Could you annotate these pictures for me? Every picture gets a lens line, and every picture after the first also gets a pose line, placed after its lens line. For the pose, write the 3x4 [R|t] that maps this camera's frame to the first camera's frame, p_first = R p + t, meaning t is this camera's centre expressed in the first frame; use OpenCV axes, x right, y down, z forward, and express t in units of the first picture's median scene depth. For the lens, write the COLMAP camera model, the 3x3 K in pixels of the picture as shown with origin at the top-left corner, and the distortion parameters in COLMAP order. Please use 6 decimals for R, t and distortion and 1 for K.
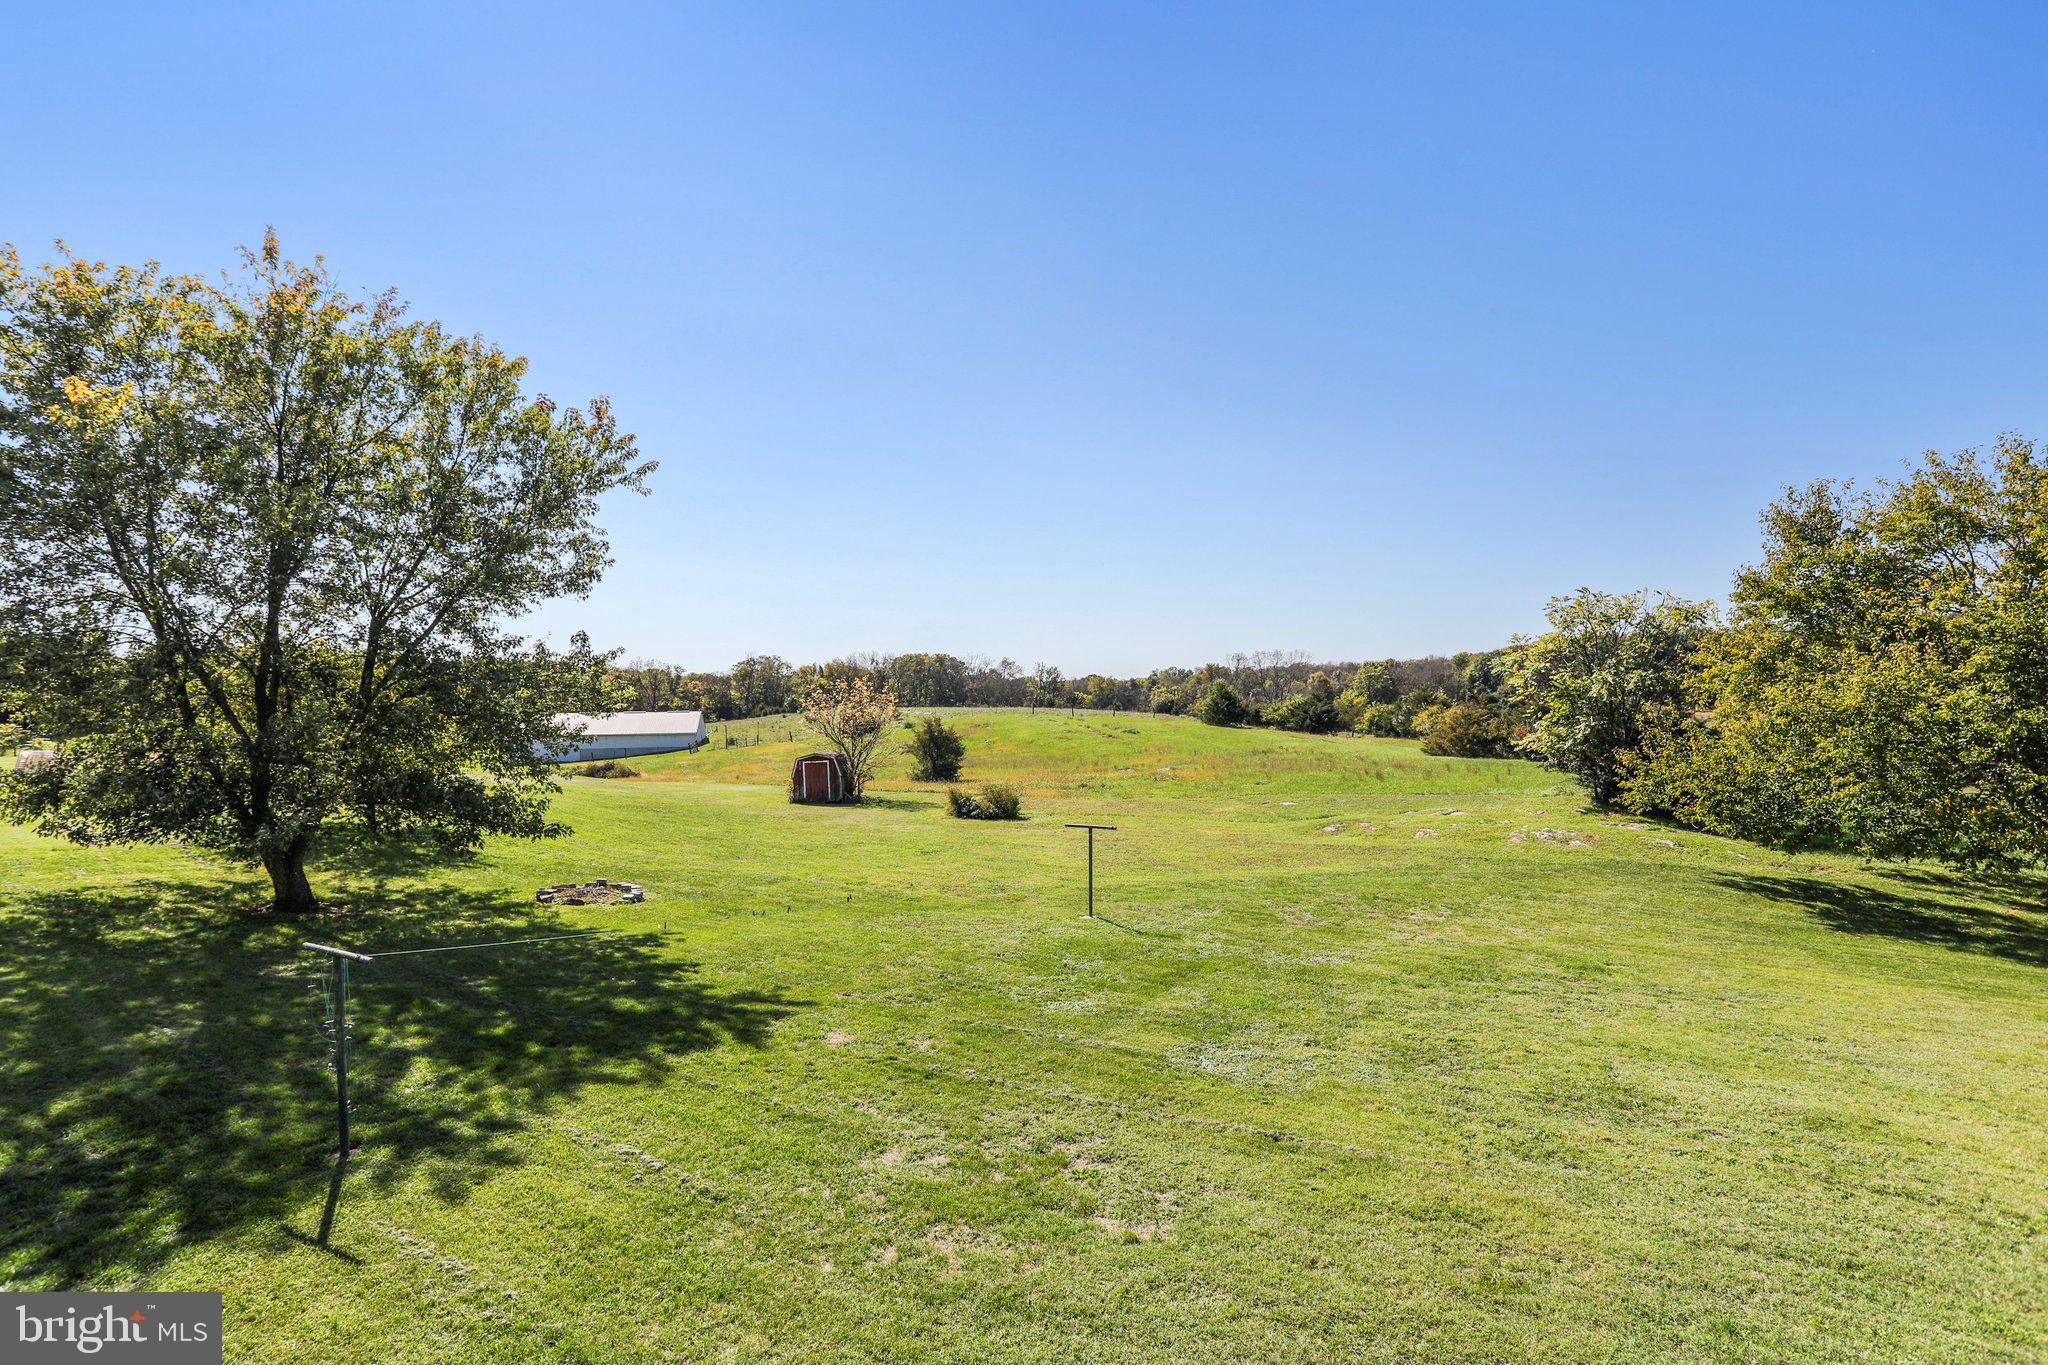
lens RADIAL K [[1012.0, 0, 1027.7], [0, 1012.0, 687.3], [0, 0, 1]] dist [-0.063084, 0.030742]
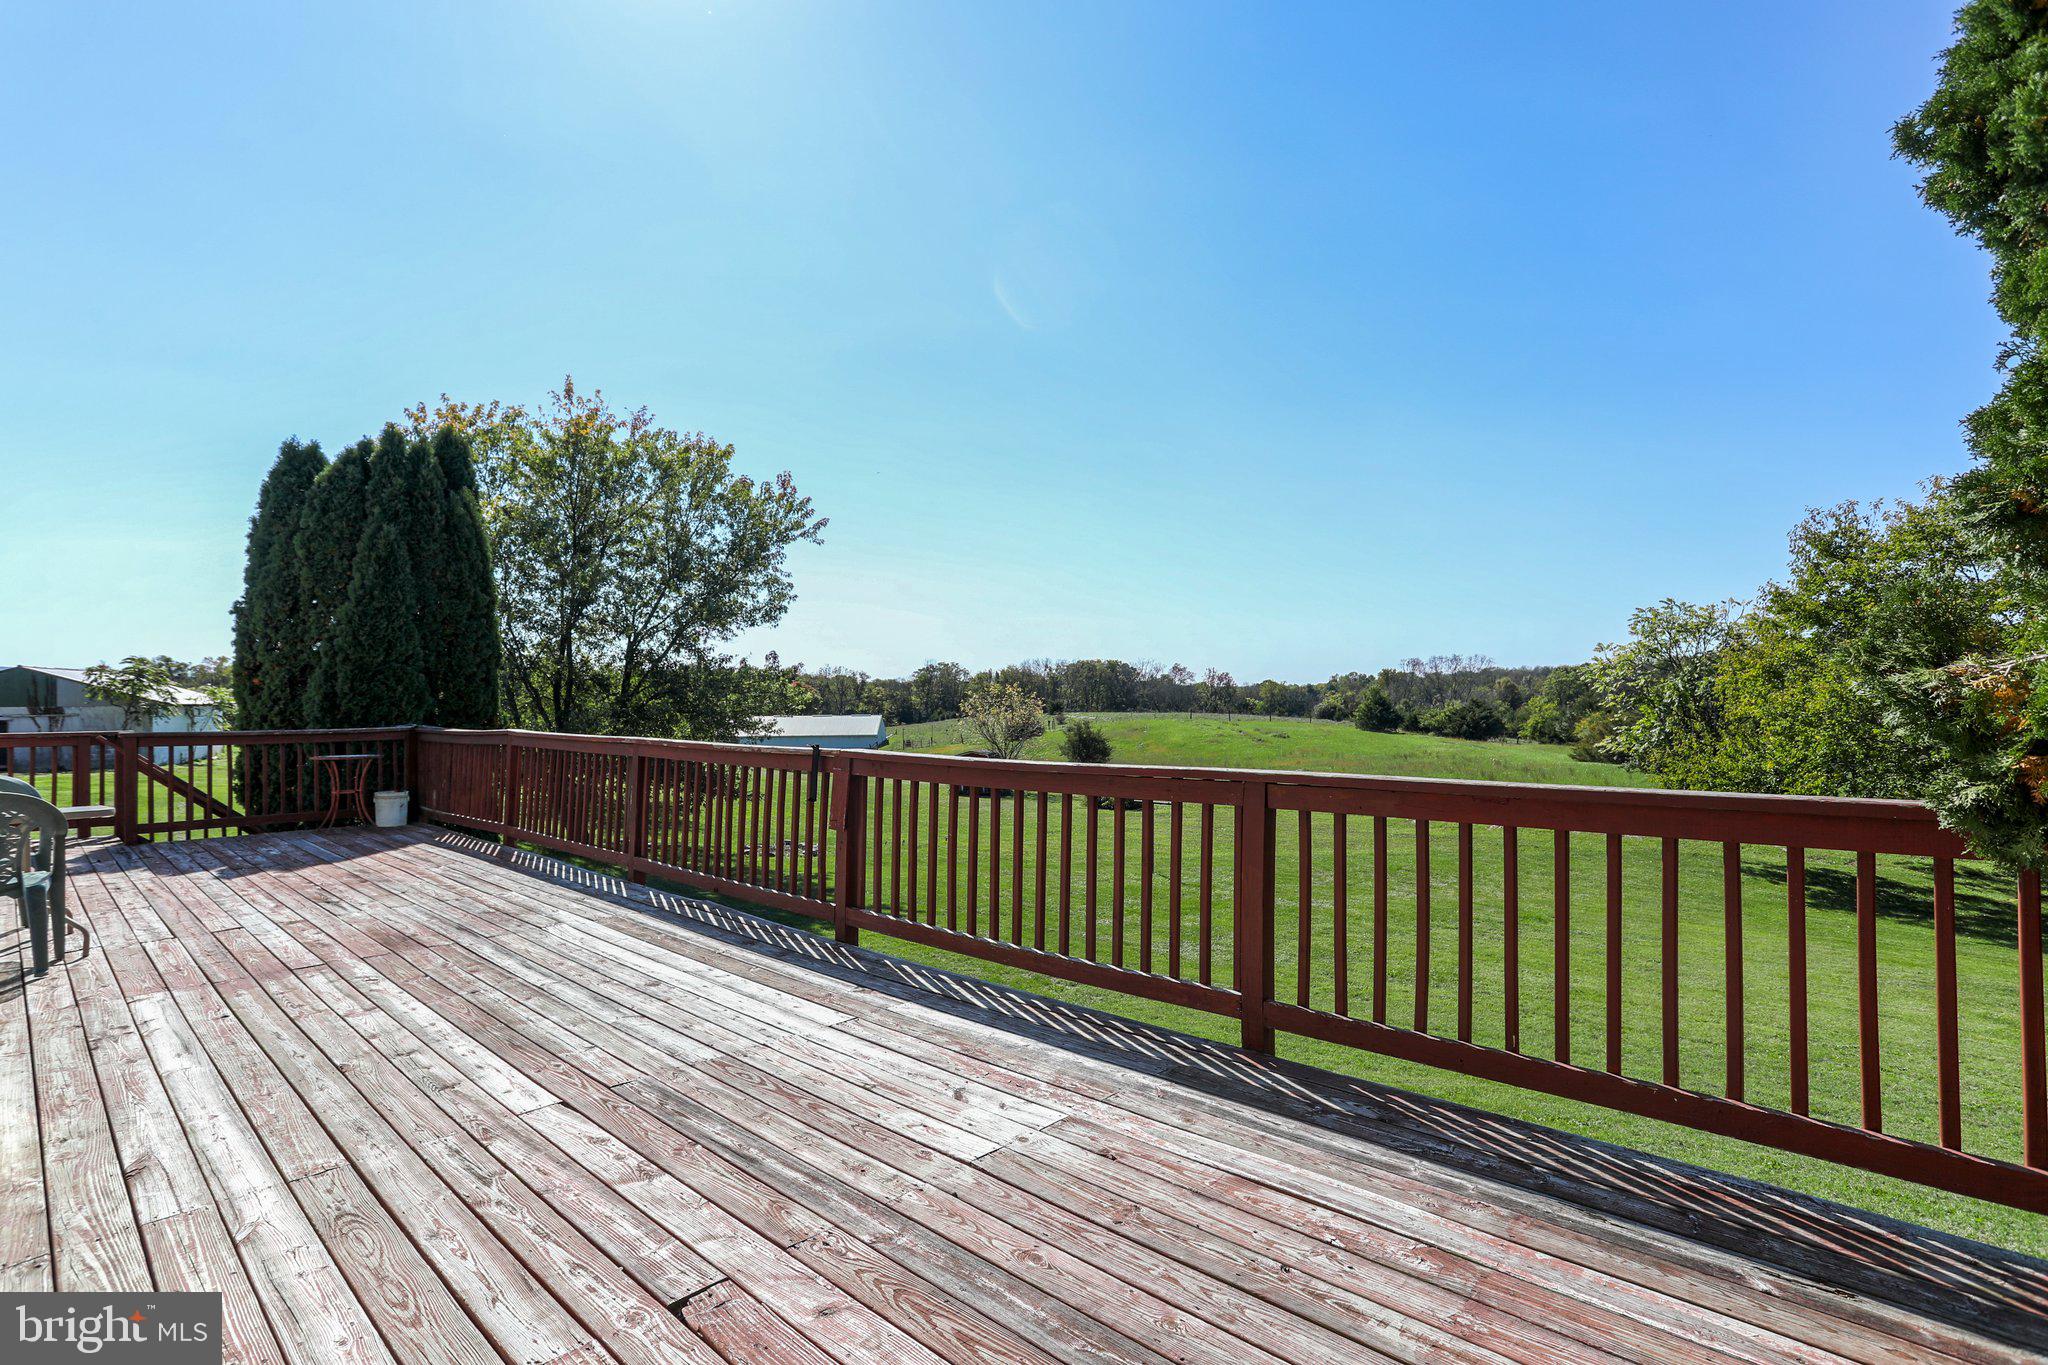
lens RADIAL K [[1025.5, 0, 1022.0], [0, 1025.5, 678.5], [0, 0, 1]] dist [-0.057244, 0.031600]
pose [[0.983243, -0.001926, -0.182289, 0.125777], [-0.000647, 0.999901, -0.014056, 0.000308], [0.182298, 0.013938, 0.983144, -0.272798]]
